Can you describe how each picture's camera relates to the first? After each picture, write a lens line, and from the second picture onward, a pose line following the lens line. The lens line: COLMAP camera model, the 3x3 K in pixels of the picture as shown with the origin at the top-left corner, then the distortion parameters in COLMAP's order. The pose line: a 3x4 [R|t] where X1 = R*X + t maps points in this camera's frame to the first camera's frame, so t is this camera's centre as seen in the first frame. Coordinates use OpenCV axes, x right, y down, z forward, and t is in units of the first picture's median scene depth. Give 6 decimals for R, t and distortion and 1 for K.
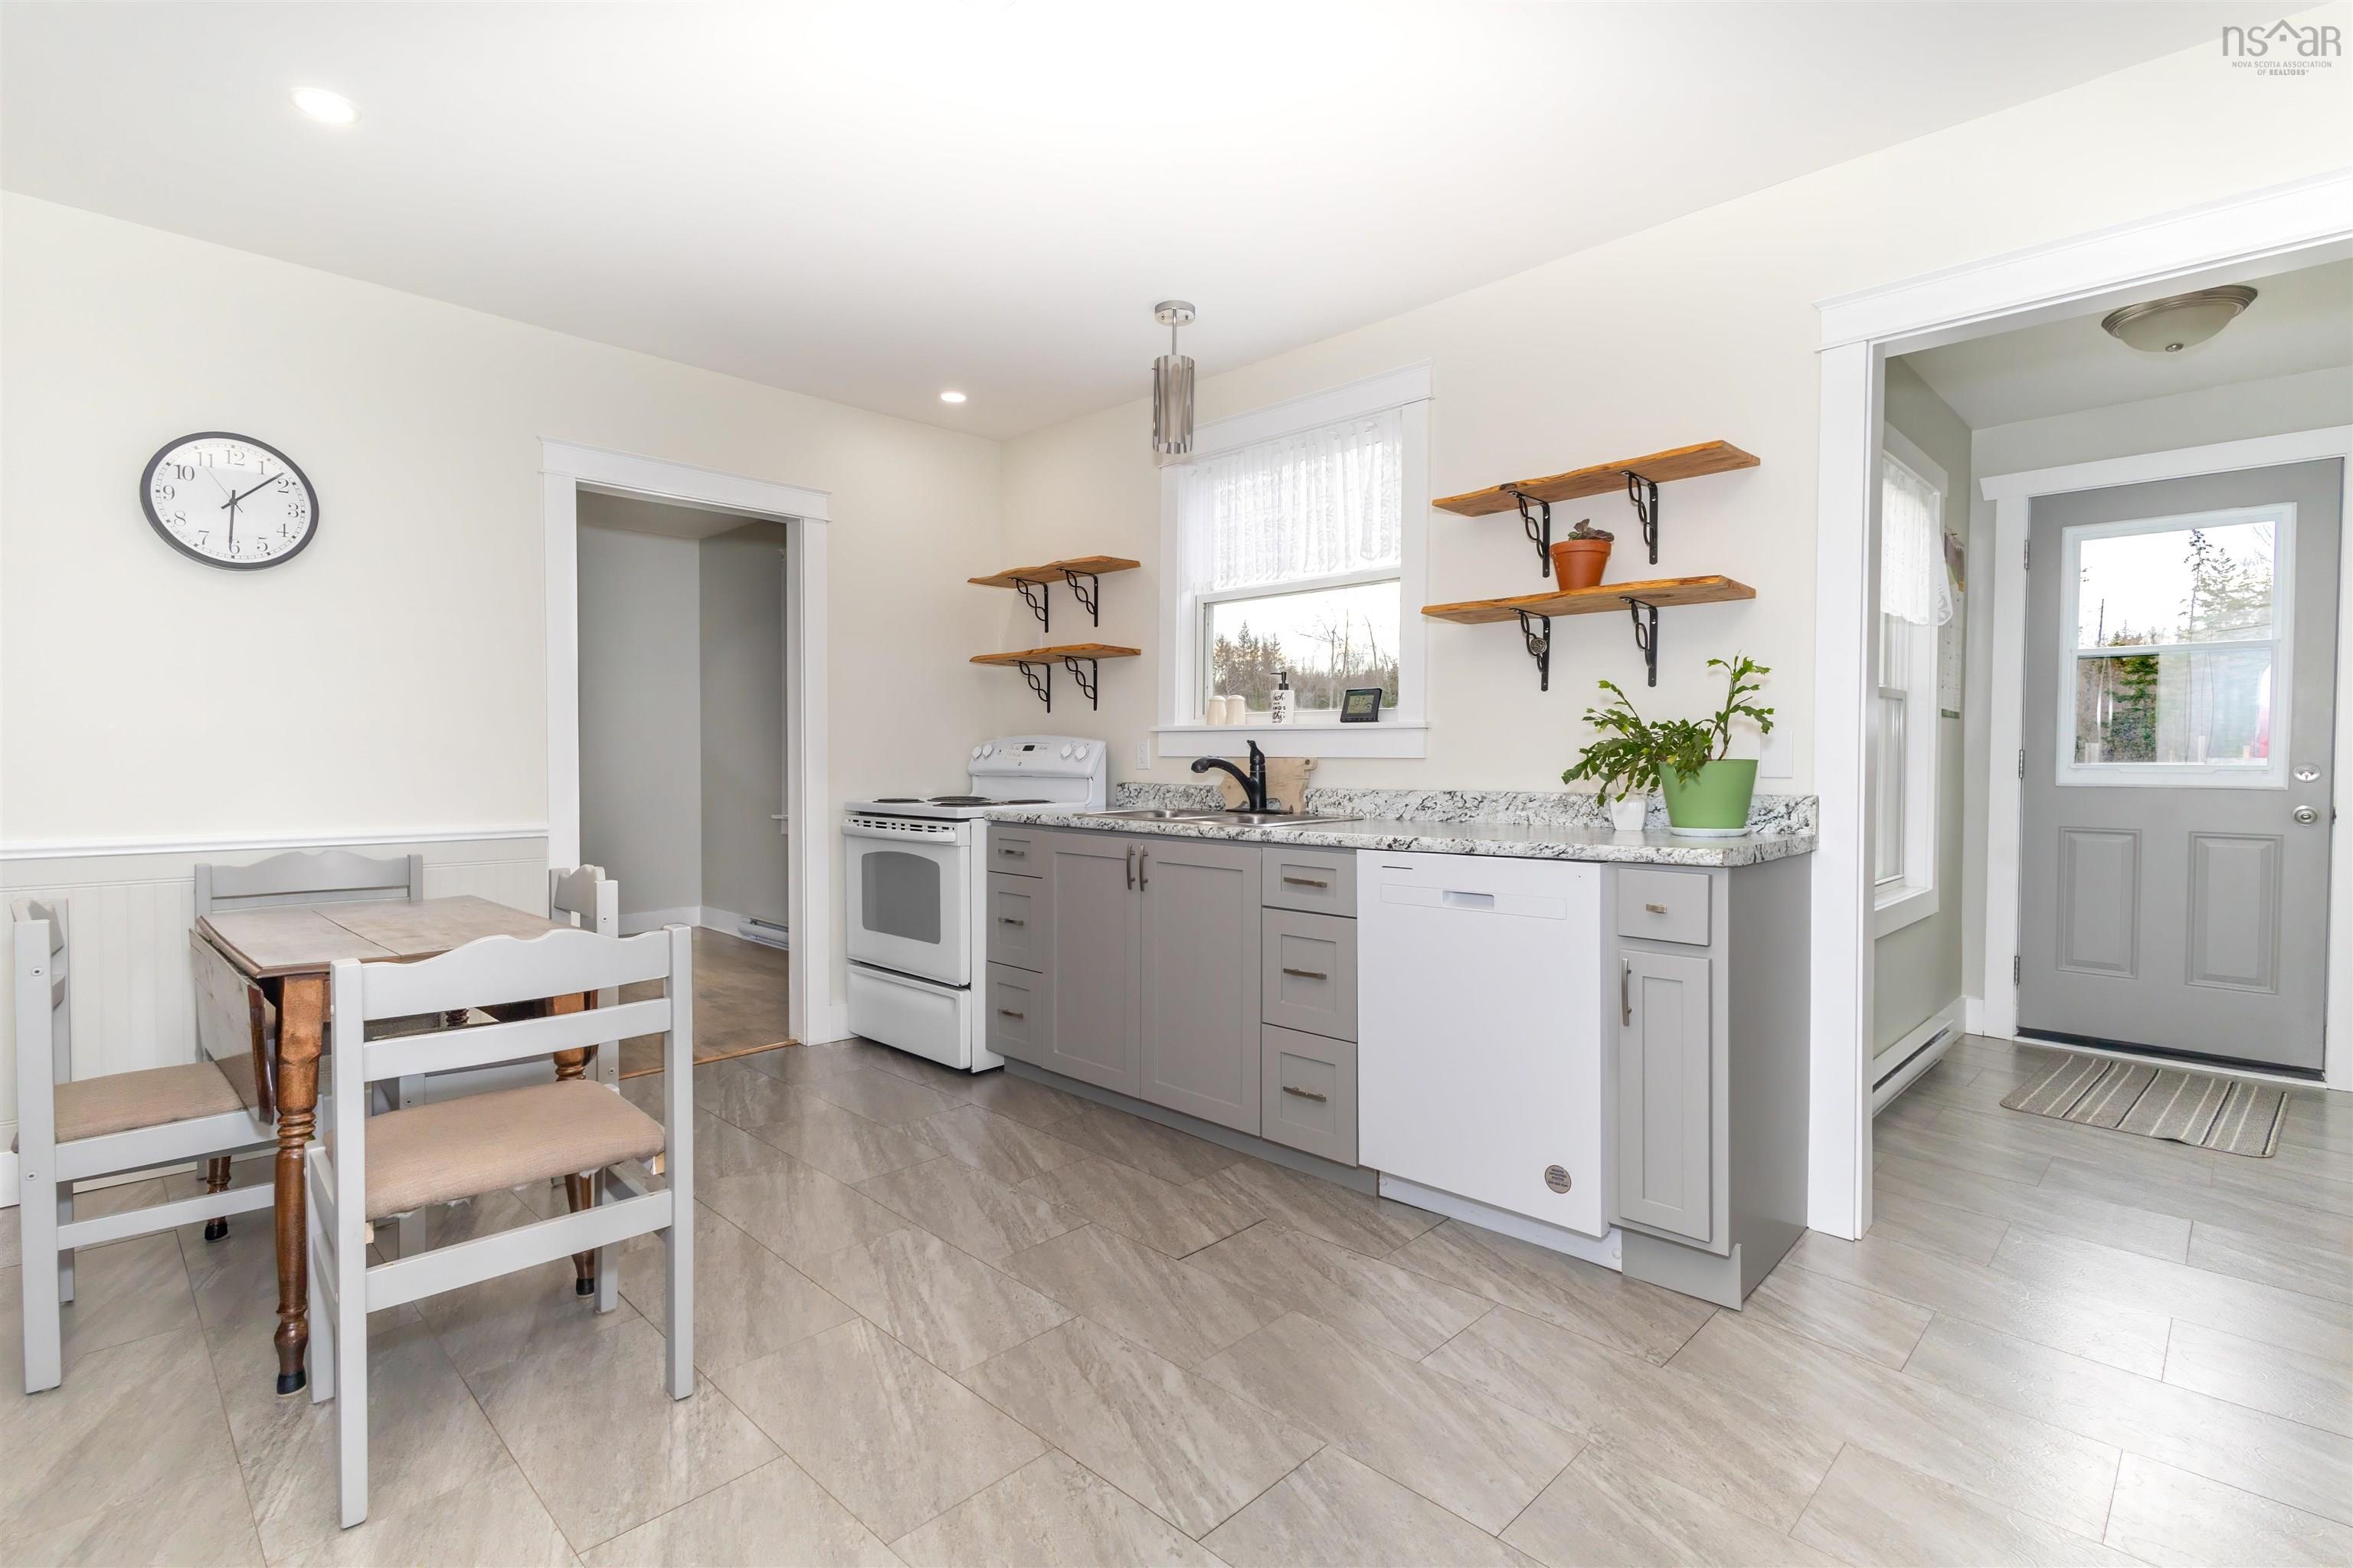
lens RADIAL K [[1095.1, 0, 1176.5], [0, 1095.1, 784.0], [0, 0, 1]] dist [-0.002753, -0.001120]
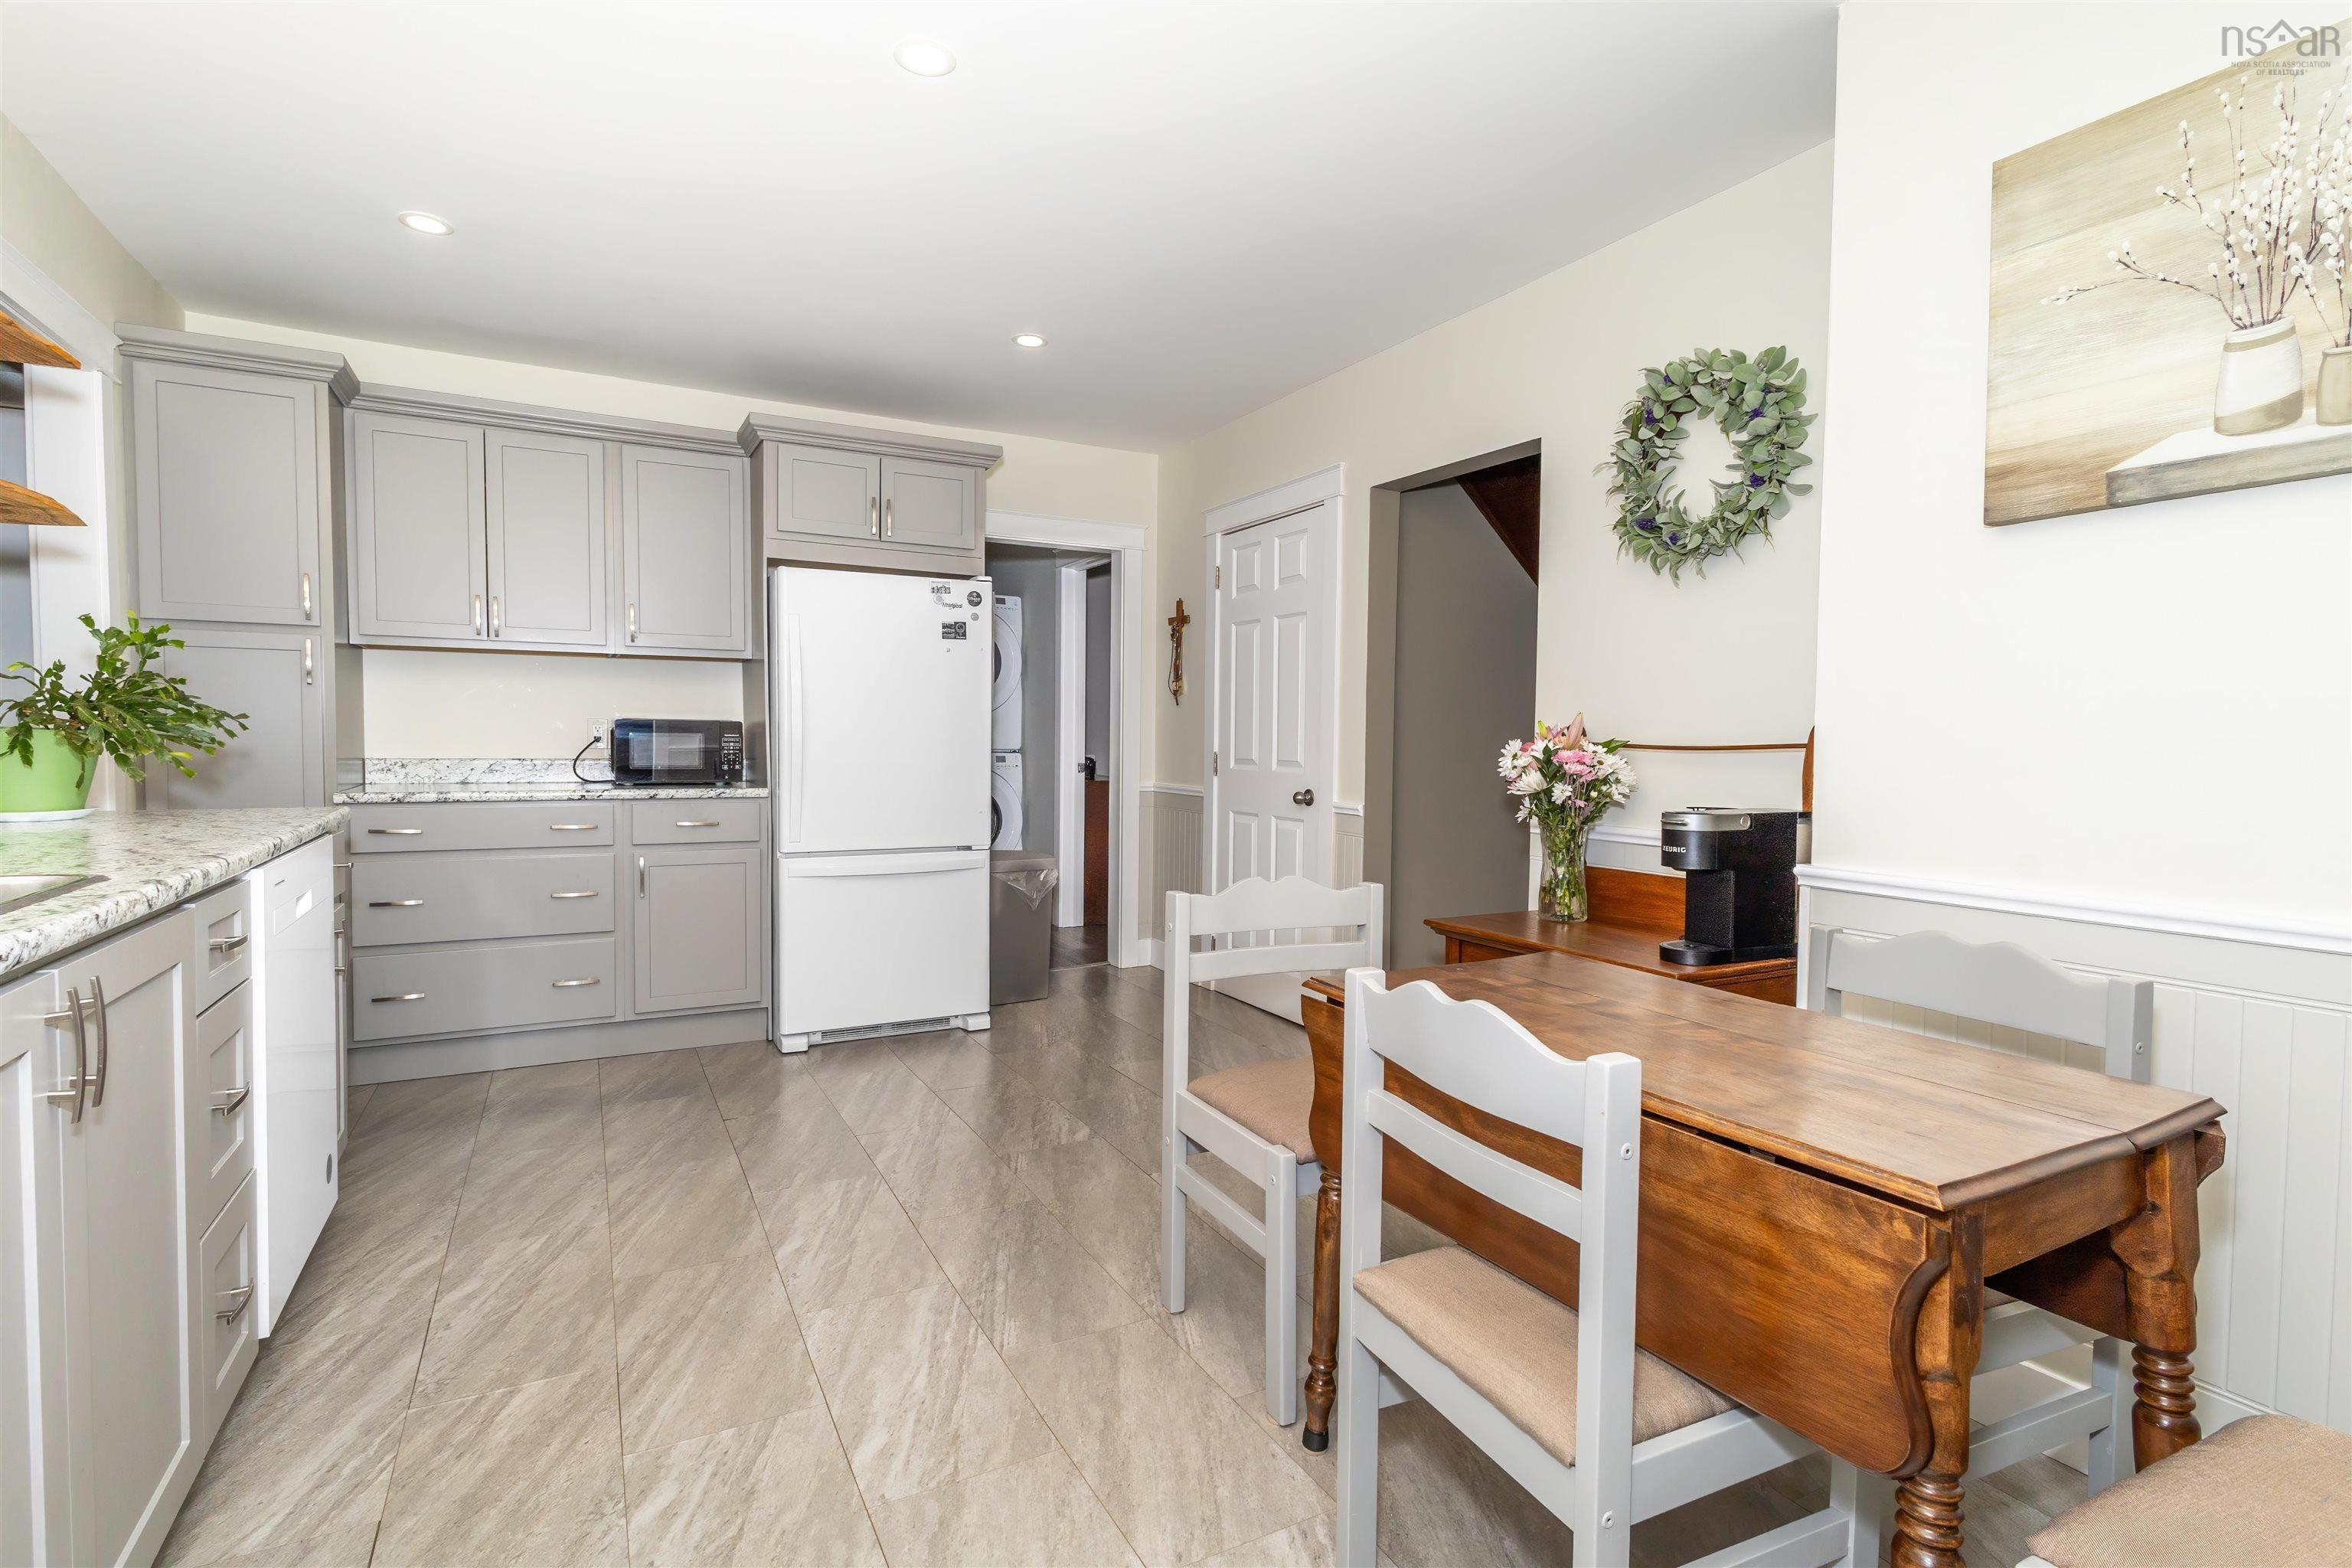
lens RADIAL K [[1094.6, 0, 1176.0], [0, 1094.6, 784.0], [0, 0, 1]] dist [-0.002753, -0.001120]
pose [[-0.954309, -0.026929, 0.297606, -0.668302], [-0.008448, 0.997964, 0.063212, -0.044741], [-0.298703, 0.057809, -0.952594, 1.754381]]
